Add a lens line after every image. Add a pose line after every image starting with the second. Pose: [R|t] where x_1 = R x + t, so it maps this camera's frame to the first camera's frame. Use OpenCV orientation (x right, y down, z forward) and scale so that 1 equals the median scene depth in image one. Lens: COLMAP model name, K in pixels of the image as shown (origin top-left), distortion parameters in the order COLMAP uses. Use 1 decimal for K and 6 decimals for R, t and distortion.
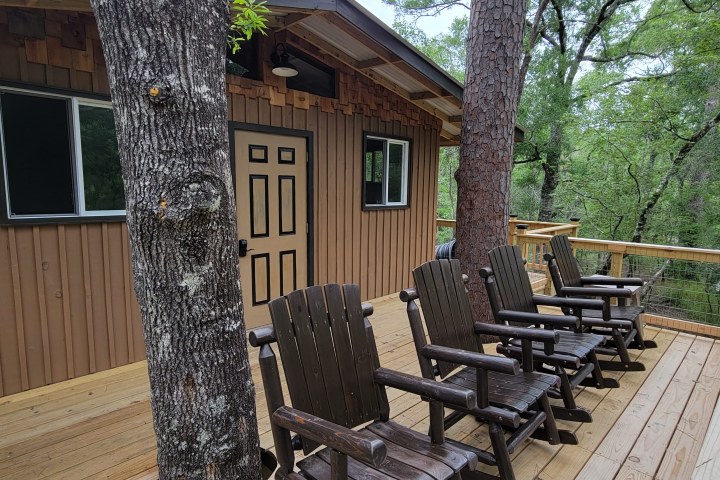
lens RADIAL K [[436.7, 0, 356.2], [0, 436.7, 241.7], [0, 0, 1]] dist [0.000517, -0.002068]
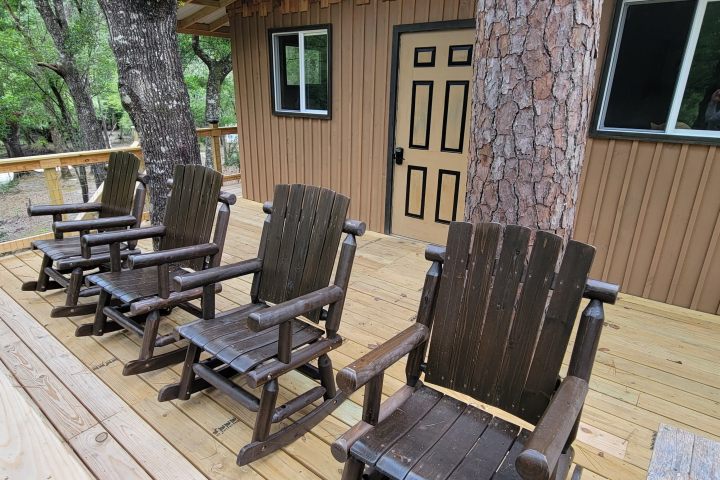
lens RADIAL K [[436.7, 0, 342.4], [0, 436.7, 246.5], [0, 0, 1]] dist [0.000517, -0.002068]
pose [[0.081816, 0.326894, -0.941513, 0.987640], [-0.135991, 0.939506, 0.314380, -0.116257], [0.987326, 0.102316, 0.121321, 0.969962]]
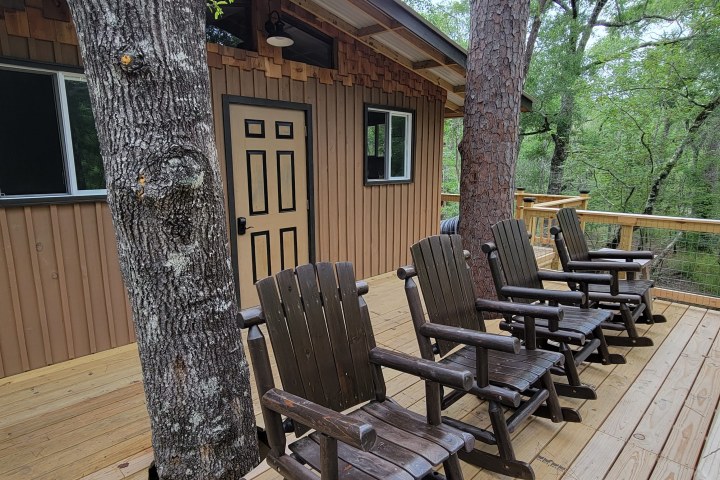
lens RADIAL K [[436.7, 0, 356.0], [0, 436.7, 242.4], [0, 0, 1]] dist [0.000517, -0.002068]
pose [[0.999726, -0.012994, -0.019481, 0.020400], [0.014067, 0.998332, 0.056003, 0.000210], [0.018720, -0.056261, 0.998241, 0.027246]]
